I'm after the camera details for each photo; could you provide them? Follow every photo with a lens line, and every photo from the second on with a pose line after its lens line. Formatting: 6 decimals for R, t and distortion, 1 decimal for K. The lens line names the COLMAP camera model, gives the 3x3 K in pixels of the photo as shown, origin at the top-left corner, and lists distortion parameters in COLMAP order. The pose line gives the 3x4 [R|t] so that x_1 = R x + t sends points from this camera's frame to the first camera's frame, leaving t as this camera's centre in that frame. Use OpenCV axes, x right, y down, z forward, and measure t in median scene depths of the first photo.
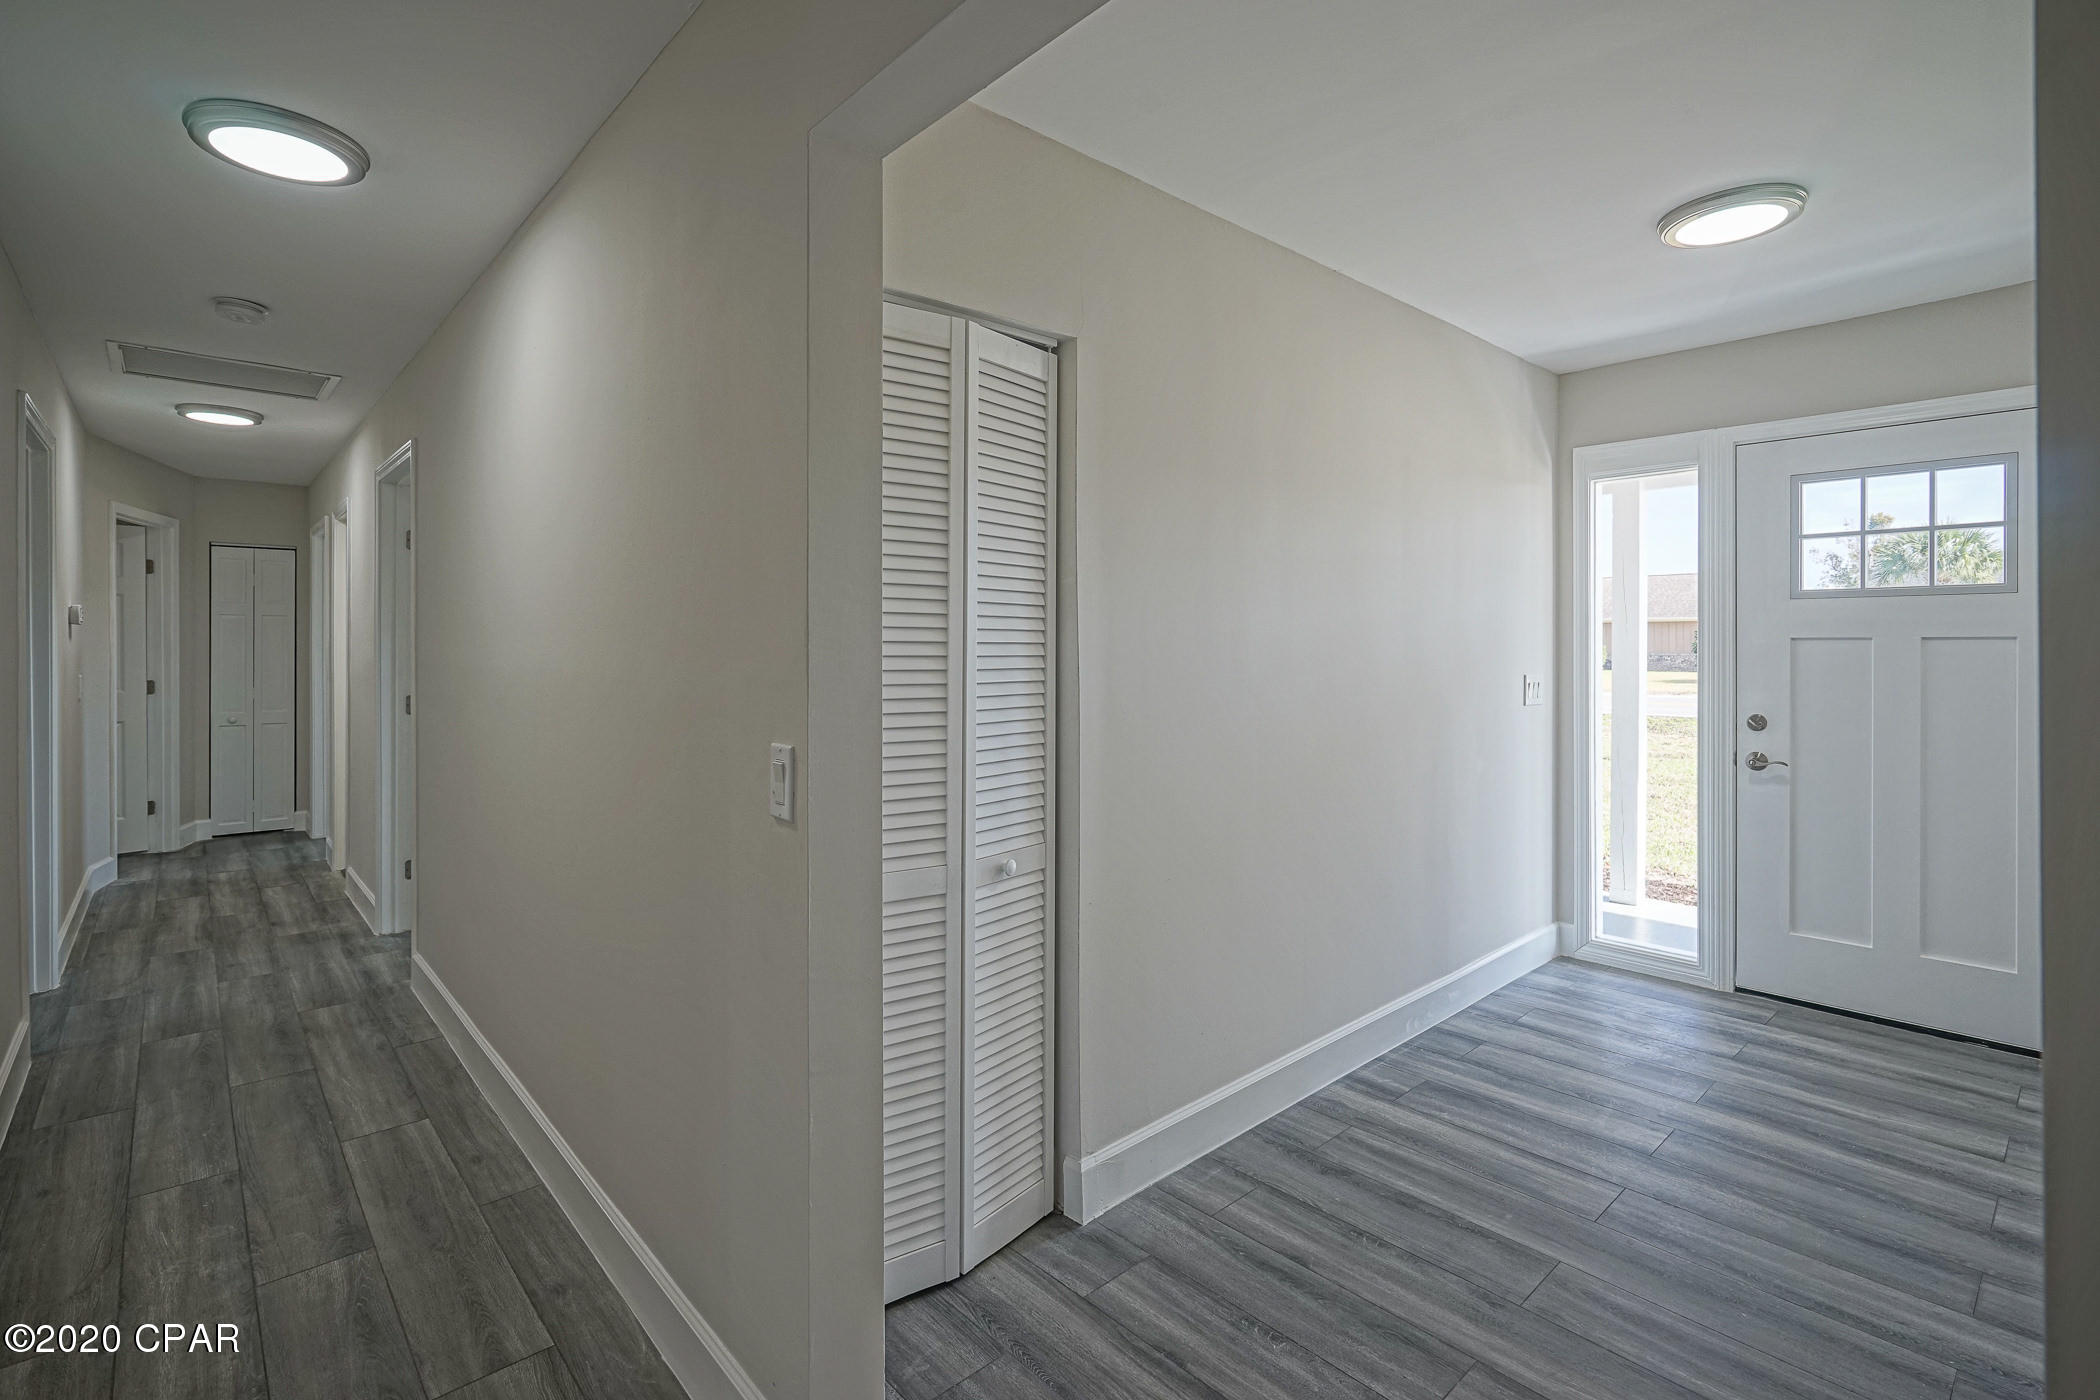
lens RADIAL K [[962.0, 0, 1058.1], [0, 962.0, 651.2], [0, 0, 1]] dist [-0.007276, 0.003446]
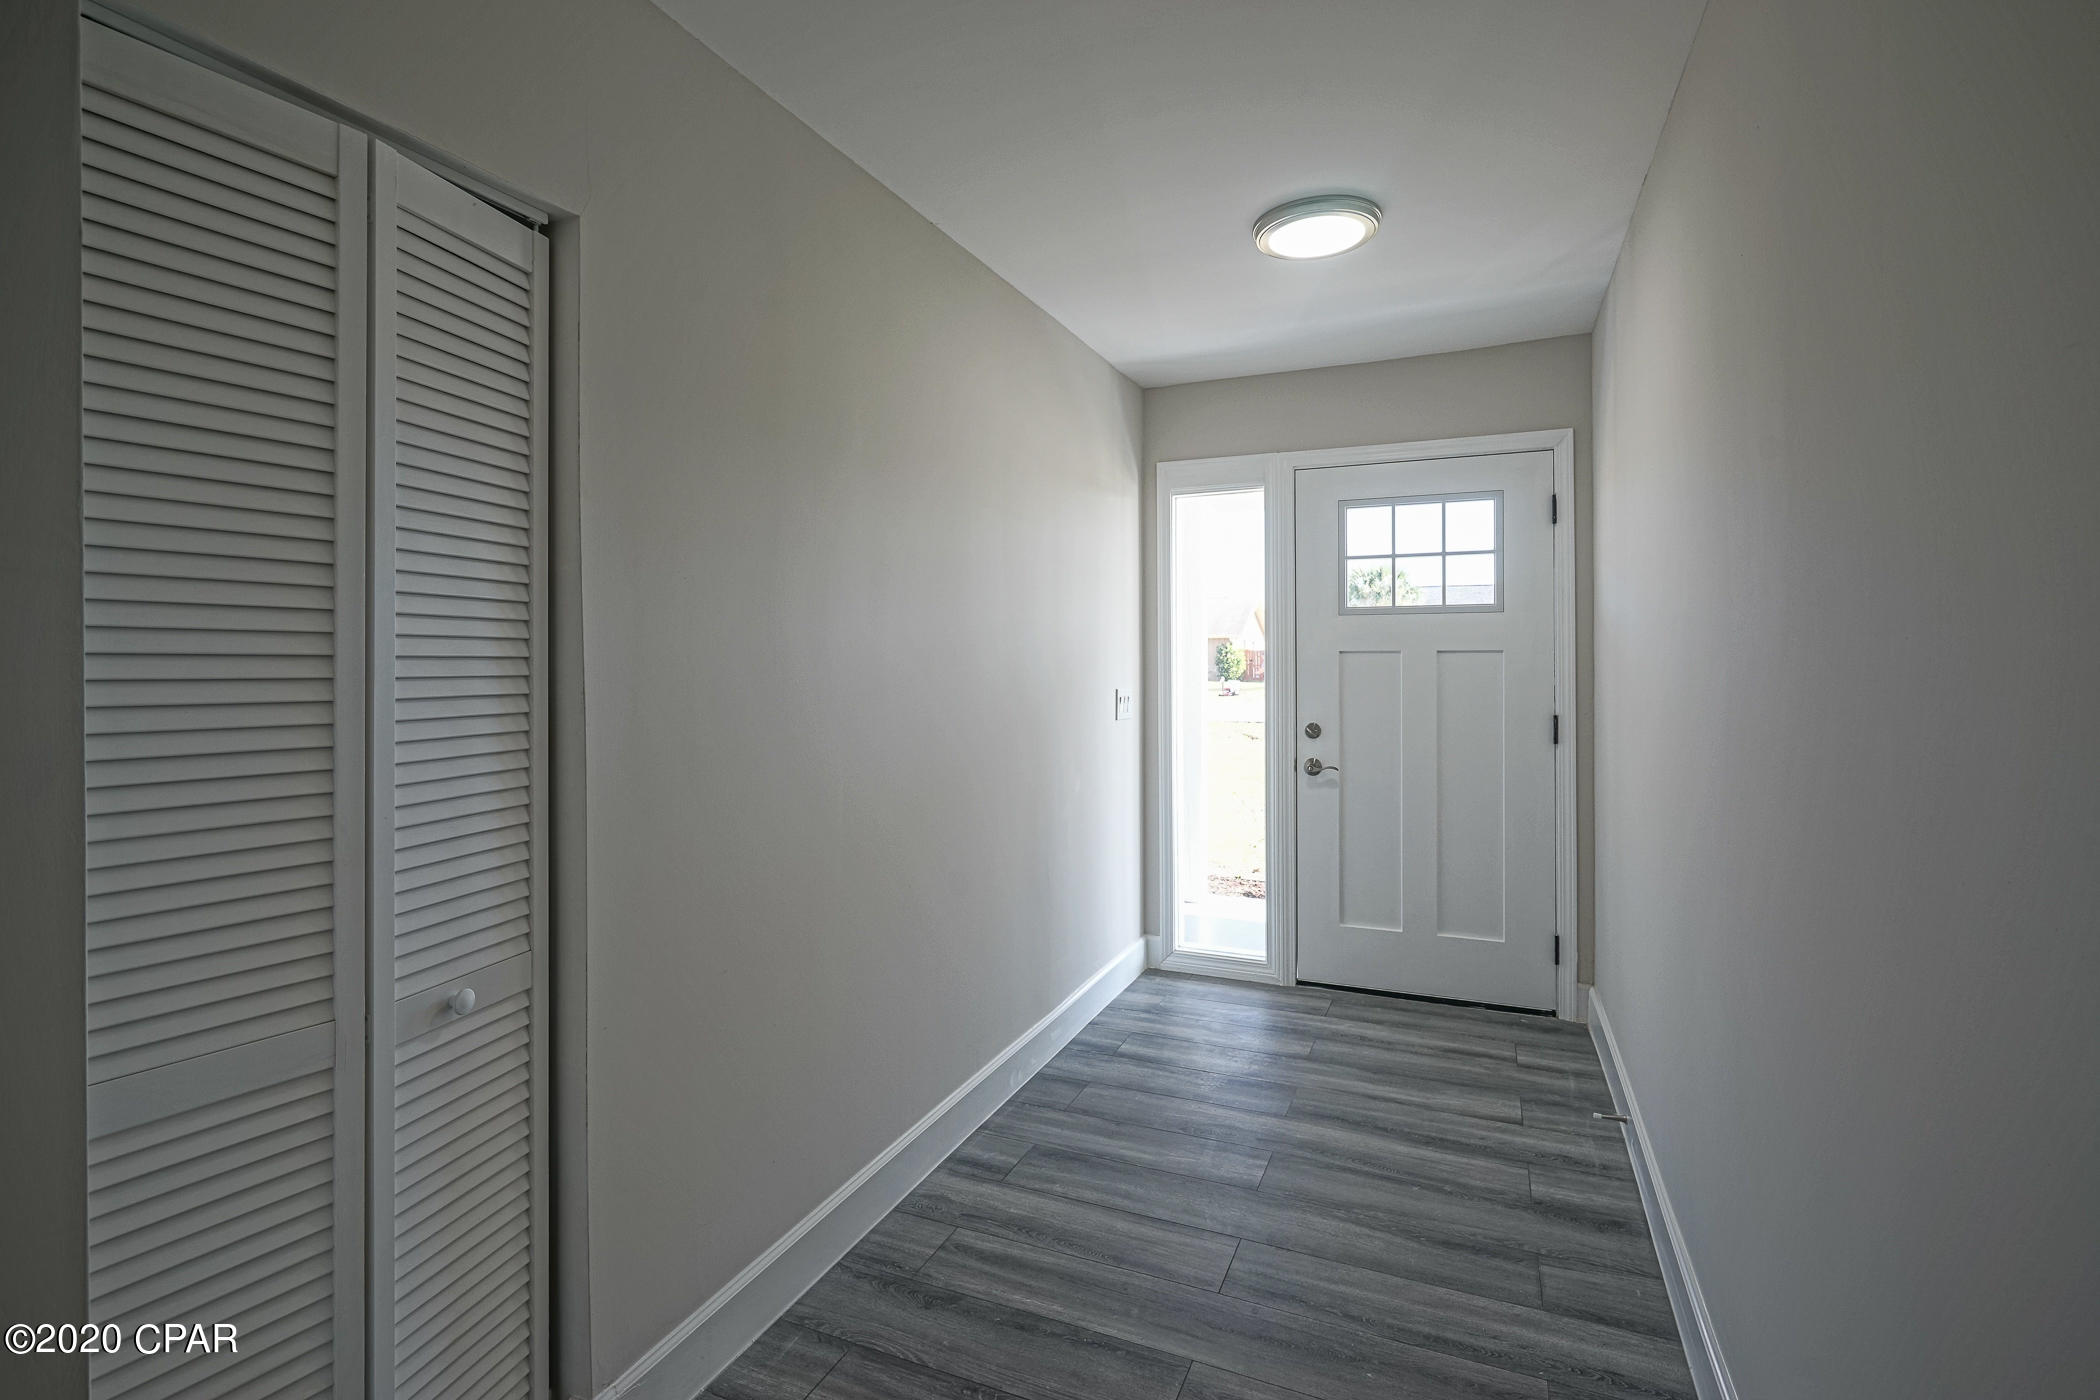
lens RADIAL K [[962.0, 0, 1050.0], [0, 962.0, 662.0], [0, 0, 1]] dist [-0.007276, 0.003446]
pose [[0.914645, -0.004093, 0.404237, 0.043966], [0.005567, 0.999981, -0.002471, -0.001074], [-0.404219, 0.004511, 0.914651, 0.208158]]
